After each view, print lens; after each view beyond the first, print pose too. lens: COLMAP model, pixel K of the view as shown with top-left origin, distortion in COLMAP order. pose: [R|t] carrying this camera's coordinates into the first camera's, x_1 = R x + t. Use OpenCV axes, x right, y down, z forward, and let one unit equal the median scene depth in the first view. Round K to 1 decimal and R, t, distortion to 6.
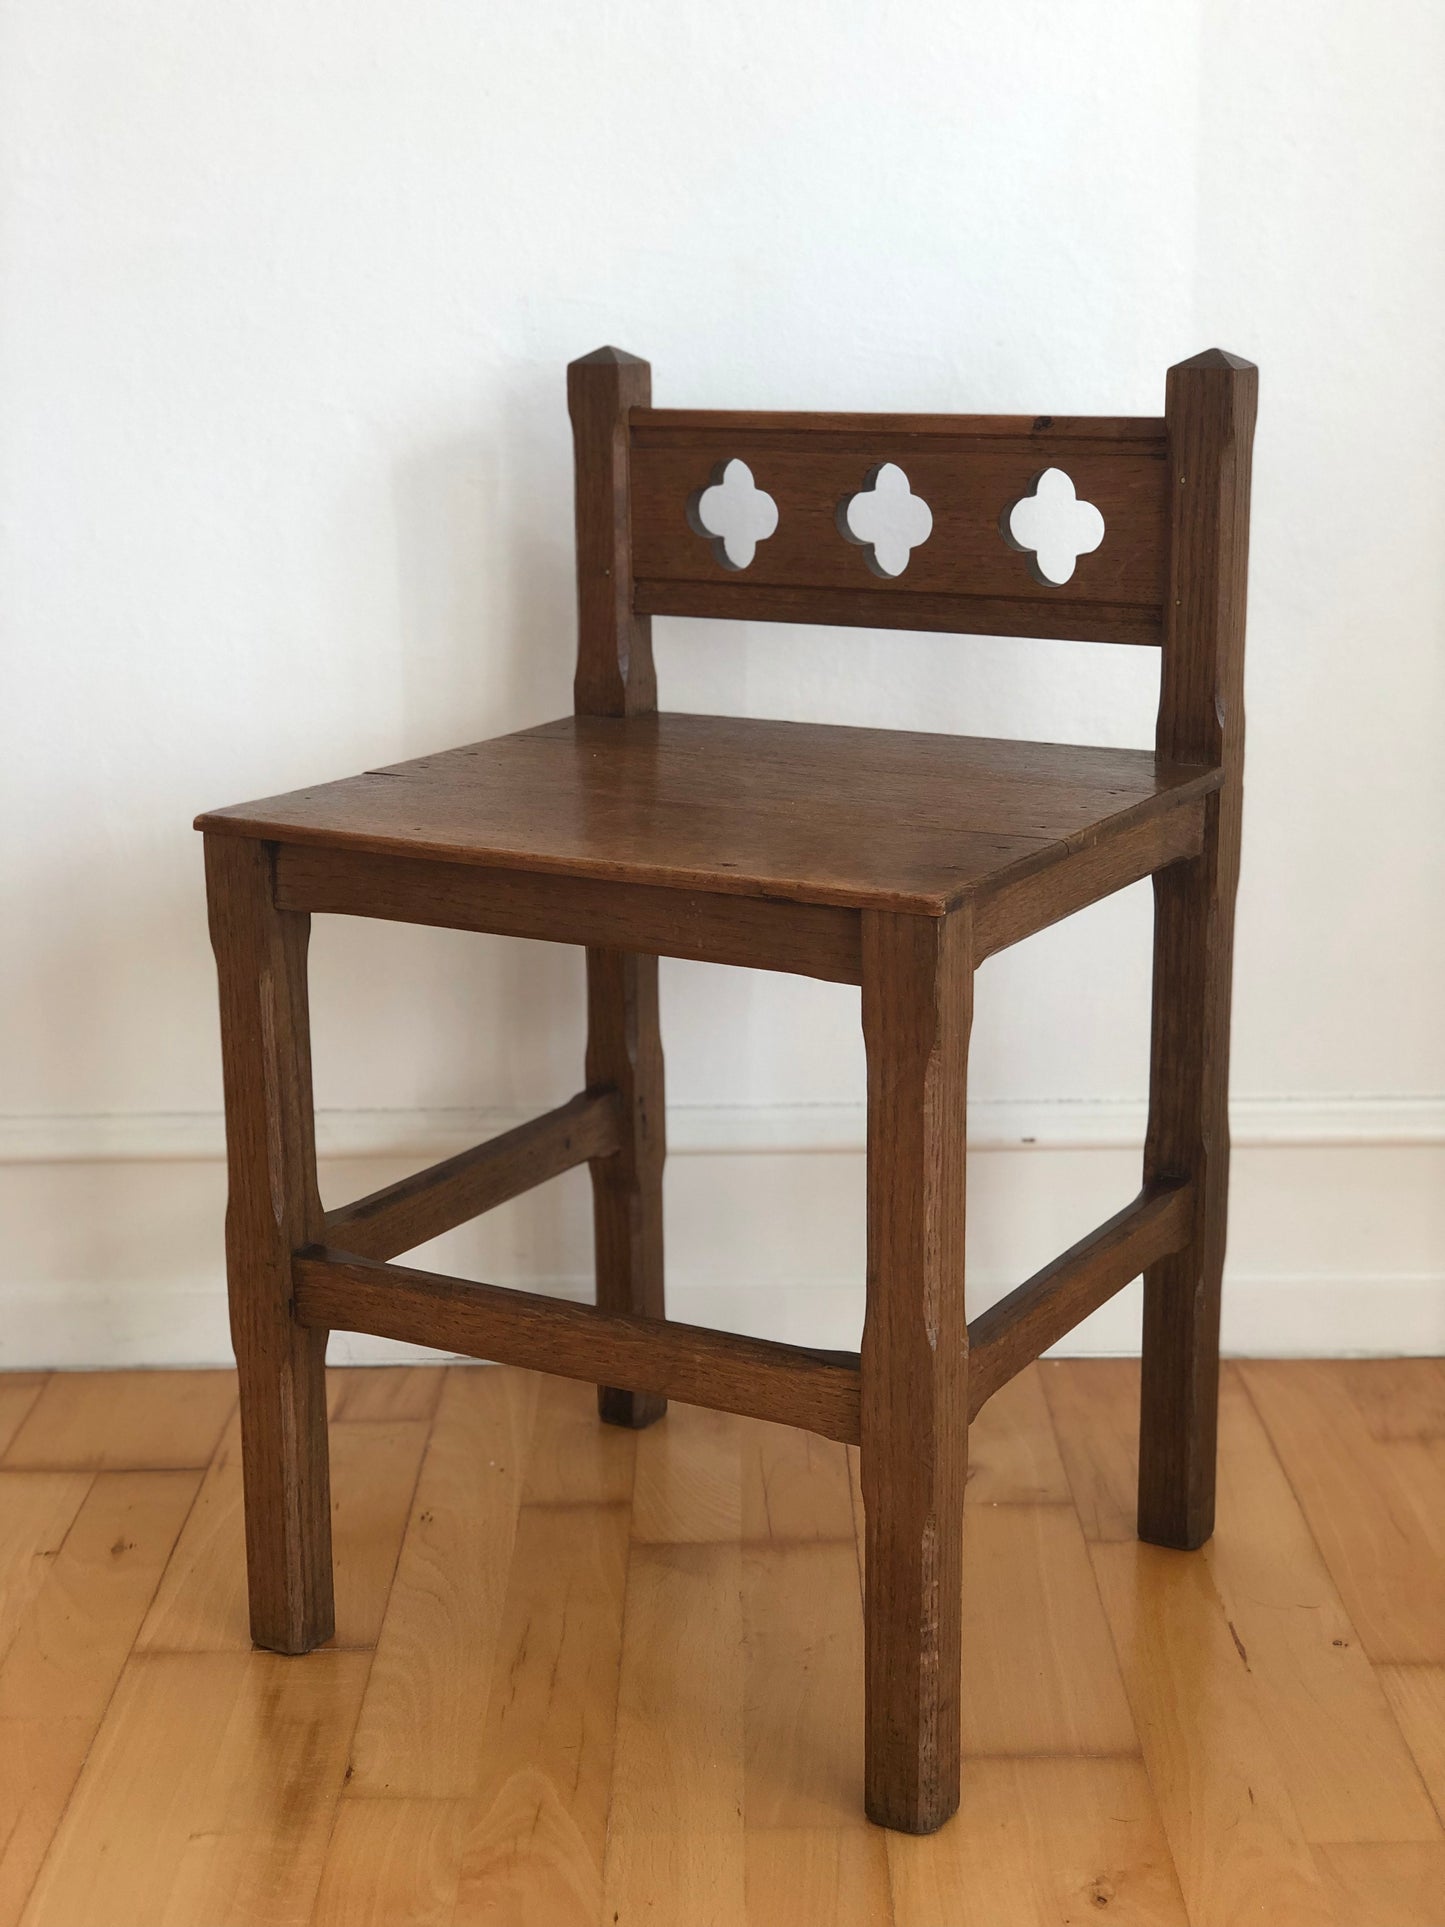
lens RADIAL K [[2912.7, 0, 677.8], [0, 2912.7, 971.5], [0, 0, 1]] dist [0.016615, 0.000000]
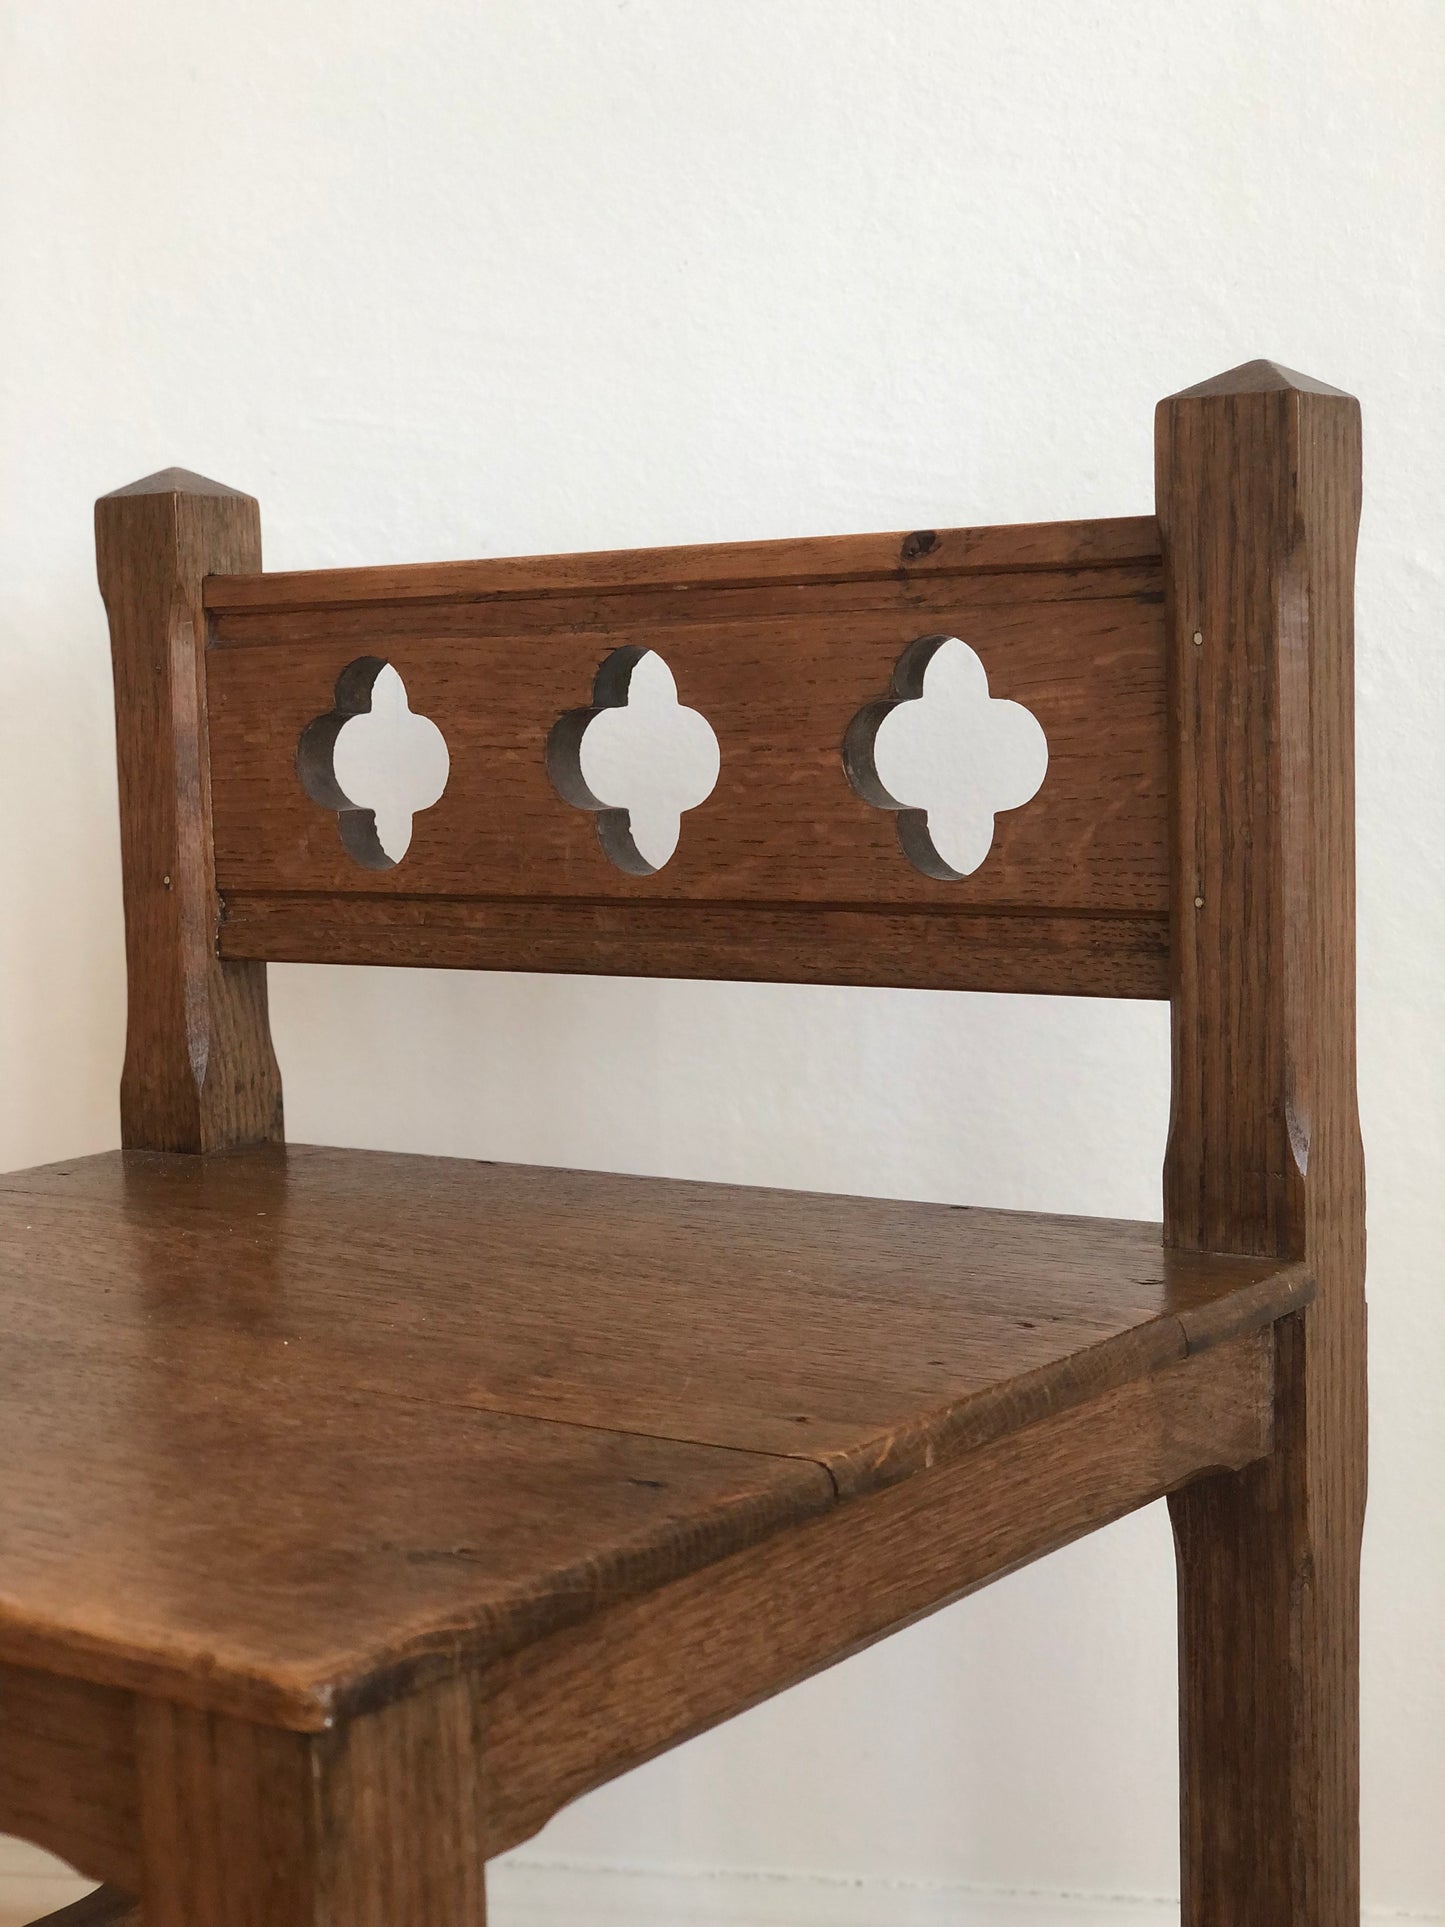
lens RADIAL K [[2912.7, 0, 704.4], [0, 2912.7, 926.8], [0, 0, 1]] dist [0.016615, 0.000000]
pose [[0.996363, -0.003267, -0.085147, 0.131171], [-0.011277, 0.985420, -0.169764, -0.043171], [0.084460, 0.170107, 0.981799, 0.534935]]
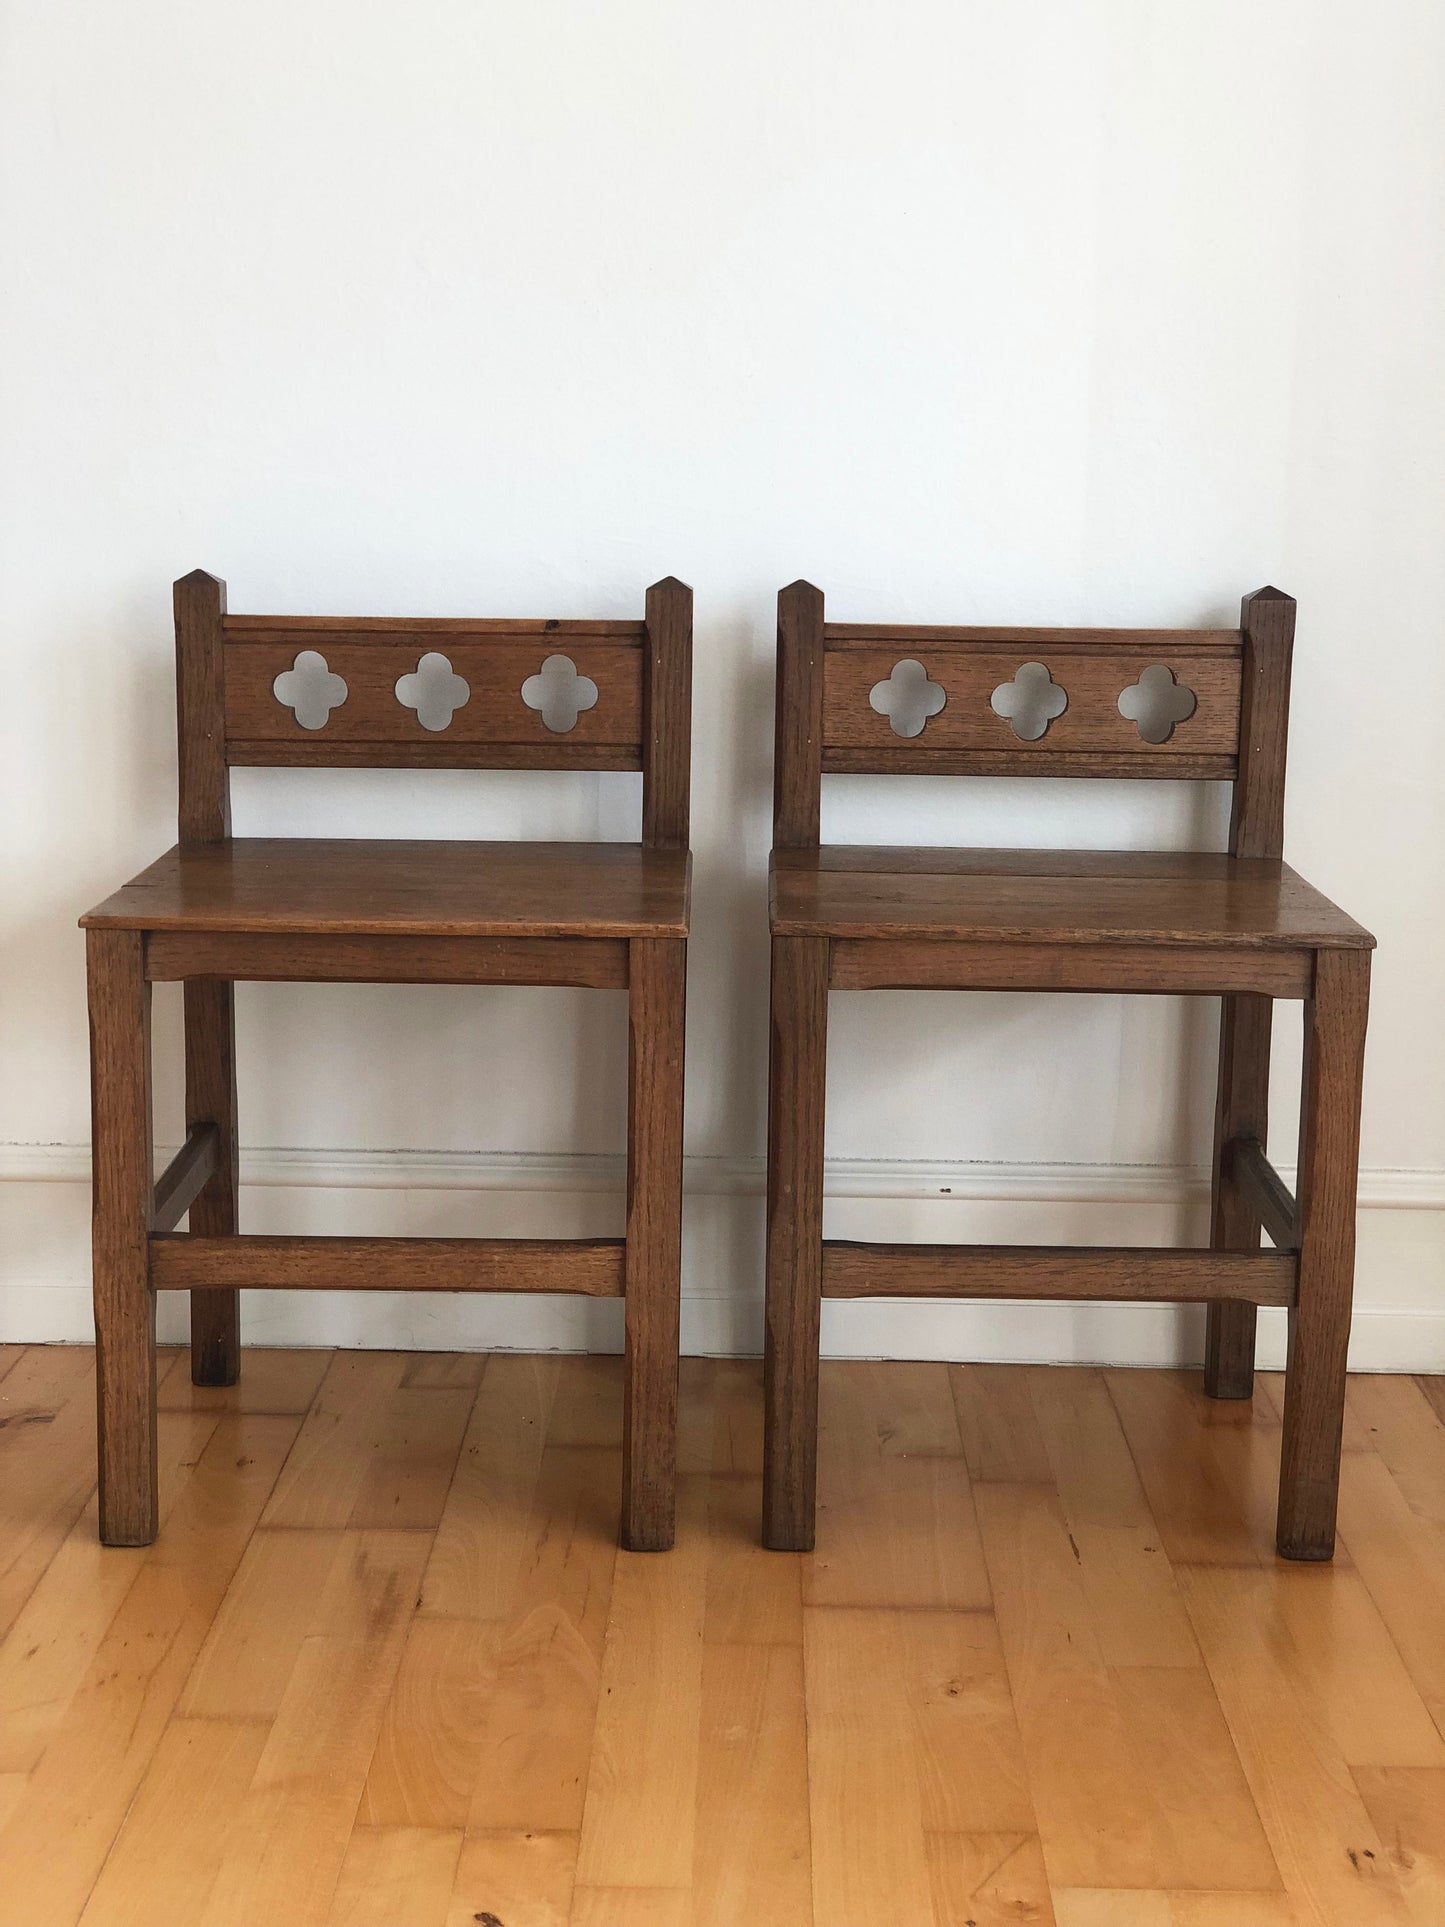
lens RADIAL K [[2912.7, 0, 673.9], [0, 2912.7, 1002.3], [0, 0, 1]] dist [0.016615, 0.000000]
pose [[0.867733, -0.071861, 0.491808, -0.559687], [0.096908, 0.994964, -0.025601, 0.045072], [-0.487491, 0.069875, 0.870327, -0.295129]]
